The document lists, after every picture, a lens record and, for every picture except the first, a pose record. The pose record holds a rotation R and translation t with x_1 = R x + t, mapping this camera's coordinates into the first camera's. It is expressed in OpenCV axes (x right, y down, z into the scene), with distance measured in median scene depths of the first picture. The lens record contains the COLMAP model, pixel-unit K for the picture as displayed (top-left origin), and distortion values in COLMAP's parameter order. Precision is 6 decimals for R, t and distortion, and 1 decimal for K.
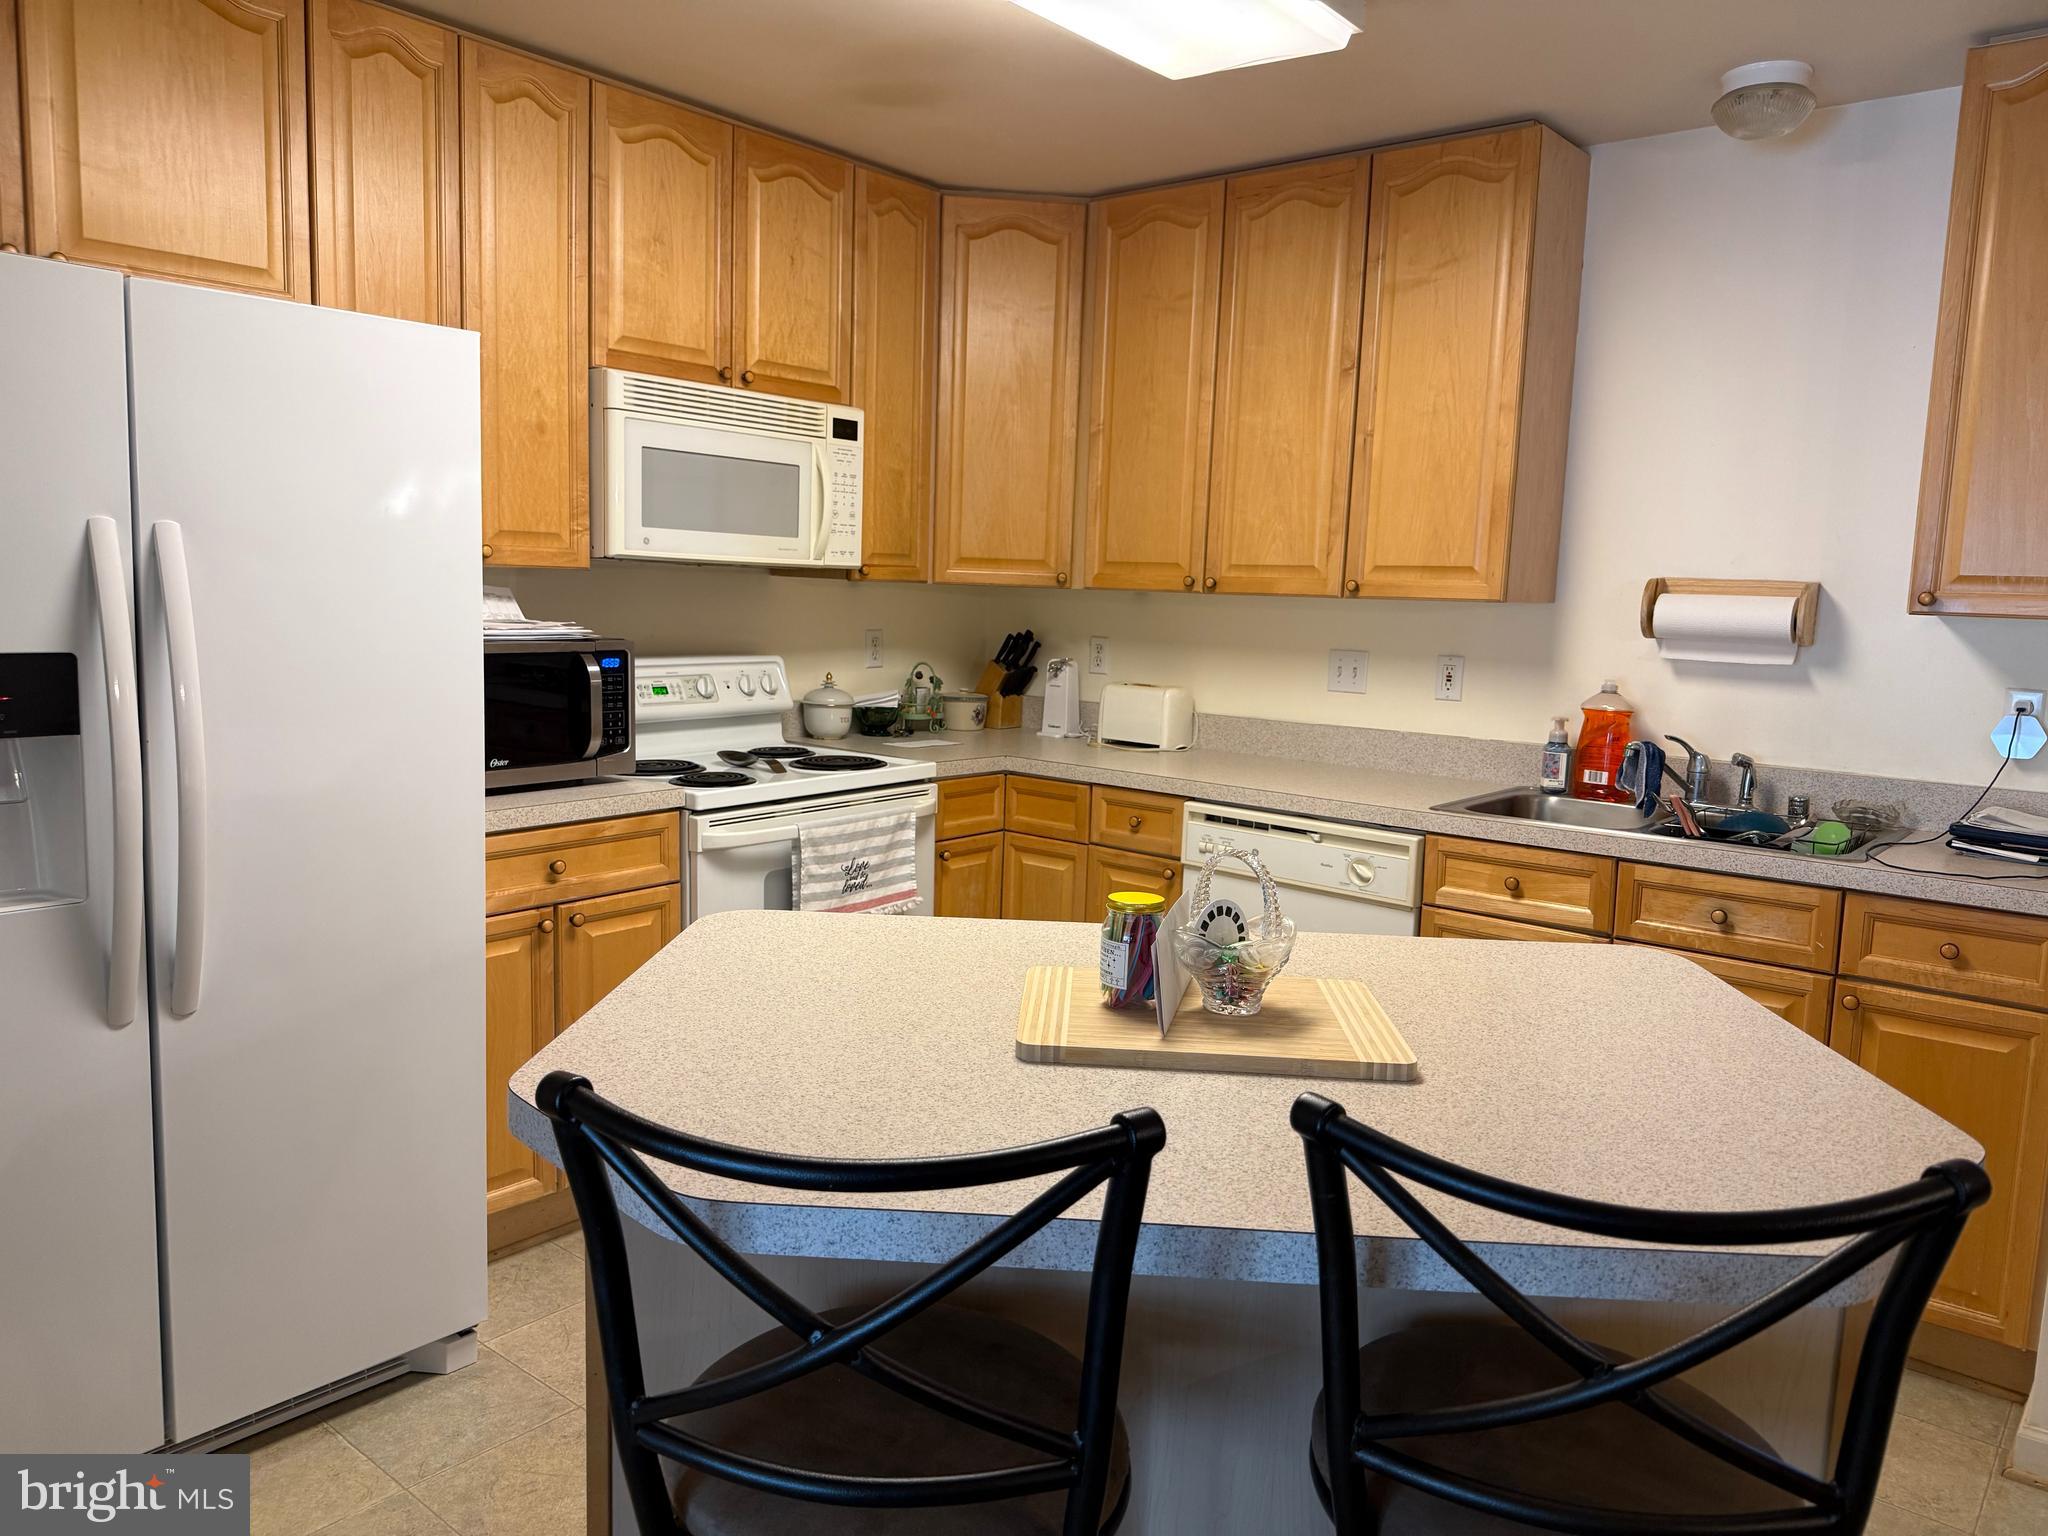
lens RADIAL K [[1439.3, 0, 1025.8], [0, 1439.3, 770.7], [0, 0, 1]] dist [0.015837, -0.047857]
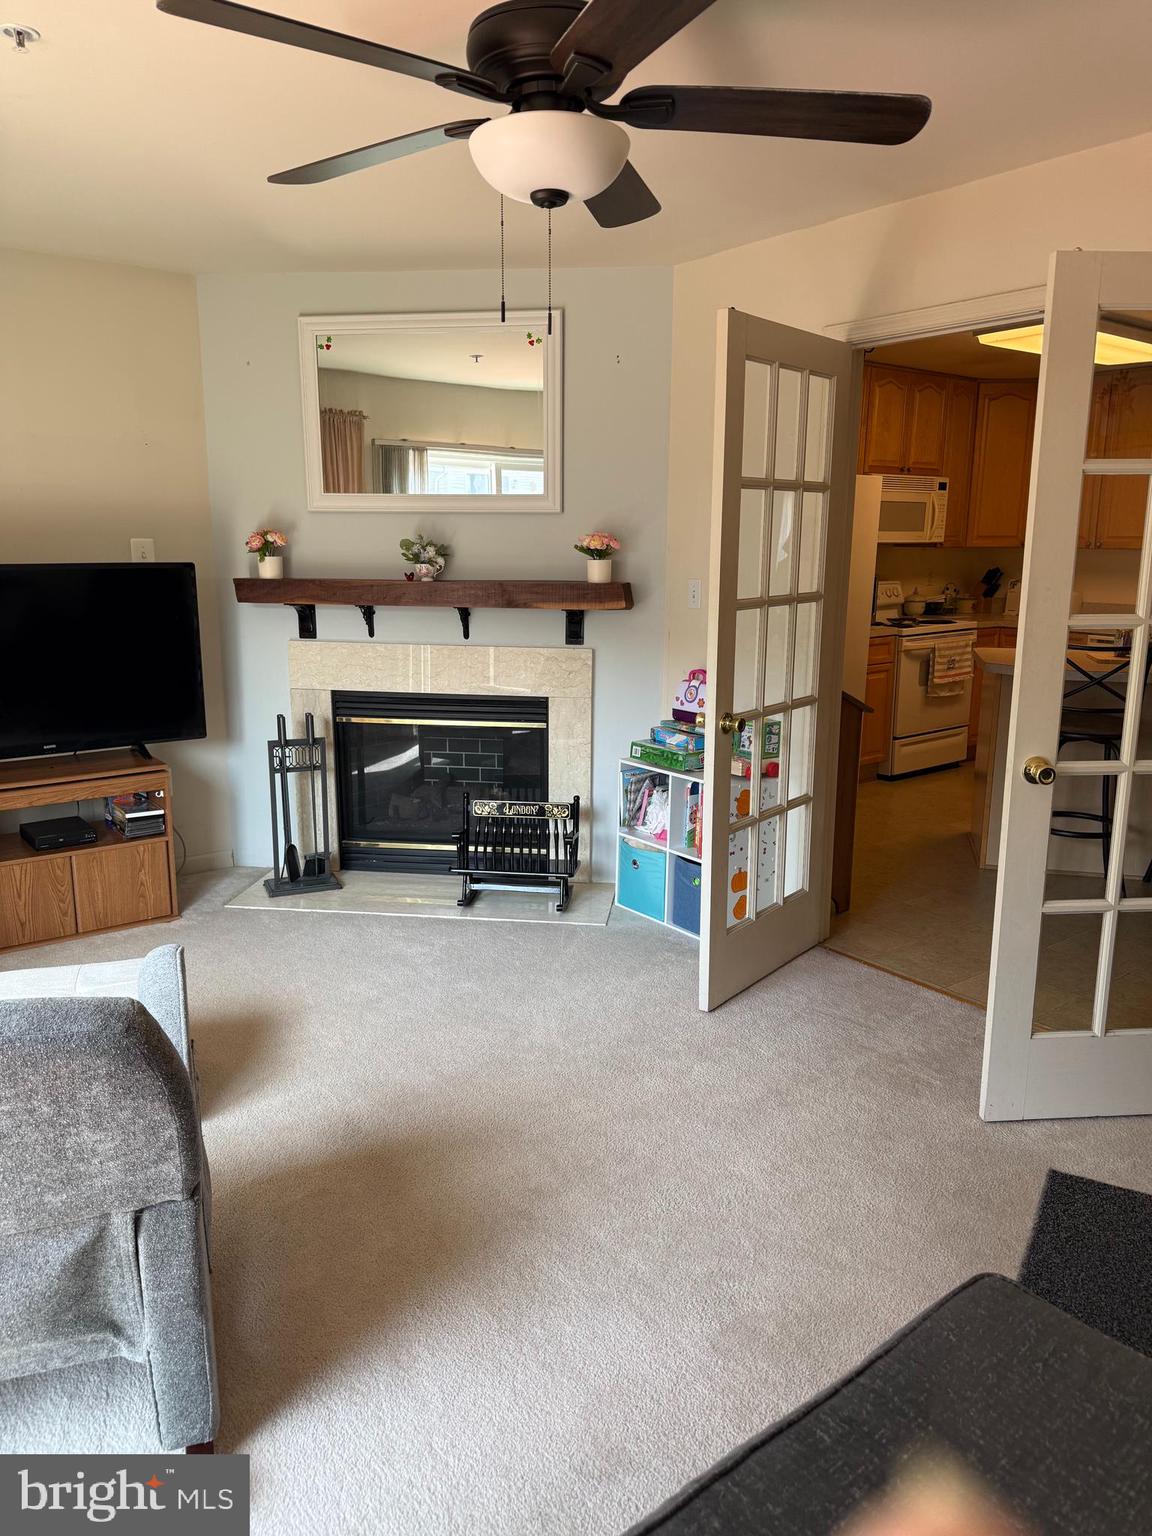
lens RADIAL K [[1079.5, 0, 572.7], [0, 1079.5, 761.7], [0, 0, 1]] dist [0.015837, -0.047857]
pose [[0.973661, 0.011081, -0.227732, -0.318132], [0.004069, 0.997815, 0.065950, 0.111376], [0.227965, -0.065139, 0.971488, -0.991440]]
